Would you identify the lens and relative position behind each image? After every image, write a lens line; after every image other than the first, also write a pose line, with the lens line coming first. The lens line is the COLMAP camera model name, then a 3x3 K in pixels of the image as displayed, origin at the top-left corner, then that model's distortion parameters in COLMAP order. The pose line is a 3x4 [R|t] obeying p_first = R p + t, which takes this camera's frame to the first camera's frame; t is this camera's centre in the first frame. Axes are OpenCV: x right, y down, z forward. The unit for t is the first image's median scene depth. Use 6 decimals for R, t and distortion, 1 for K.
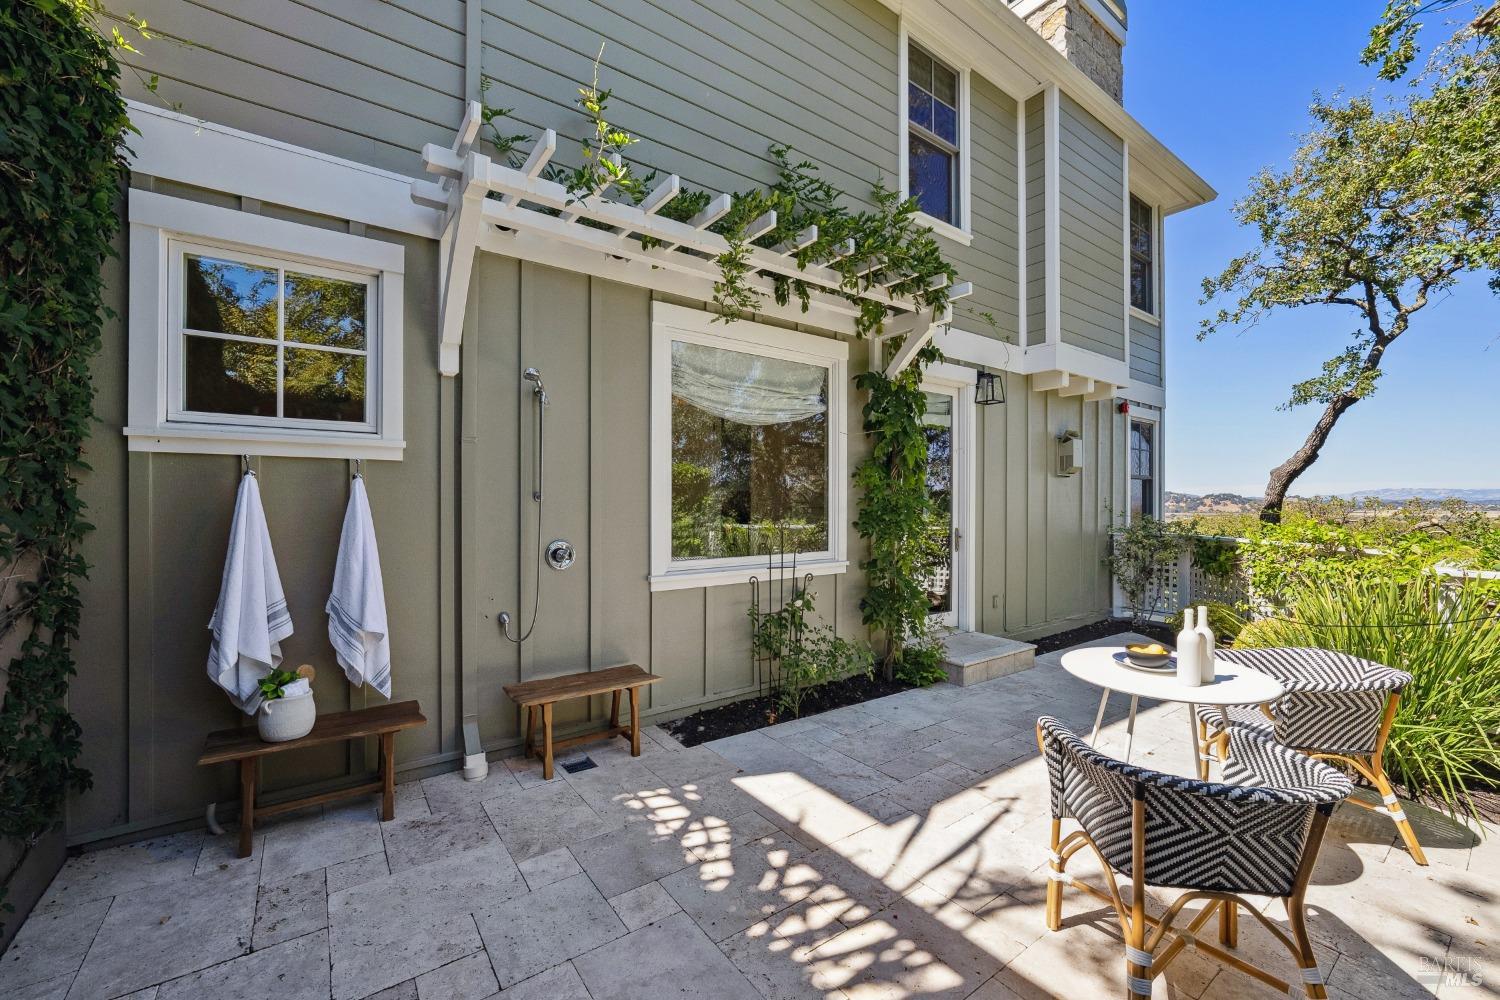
lens RADIAL K [[600.3, 0, 750.0], [0, 600.3, 500.0], [0, 0, 1]] dist [-0.000355, -0.000065]
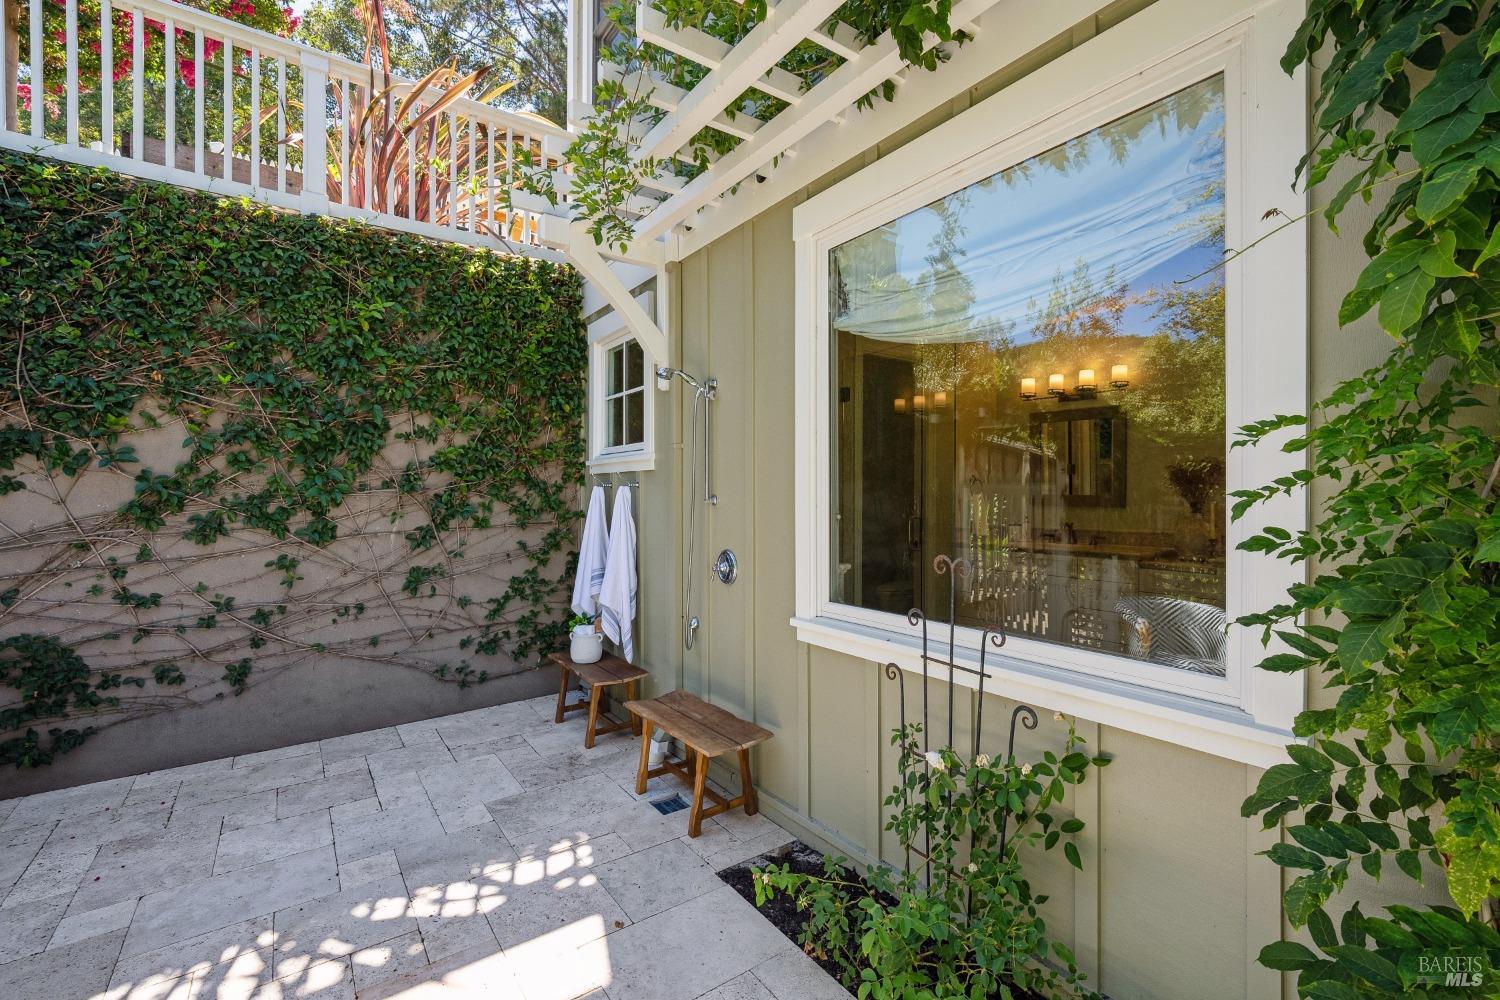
lens RADIAL K [[672.7, 0, 758.3], [0, 672.7, 501.9], [0, 0, 1]] dist [-0.000963, 0.000572]
pose [[-0.008737, 0.000949, -0.999961, 0.855632], [0.001939, 0.999998, 0.000932, 0.002654], [0.999960, -0.001931, -0.008739, 1.406813]]
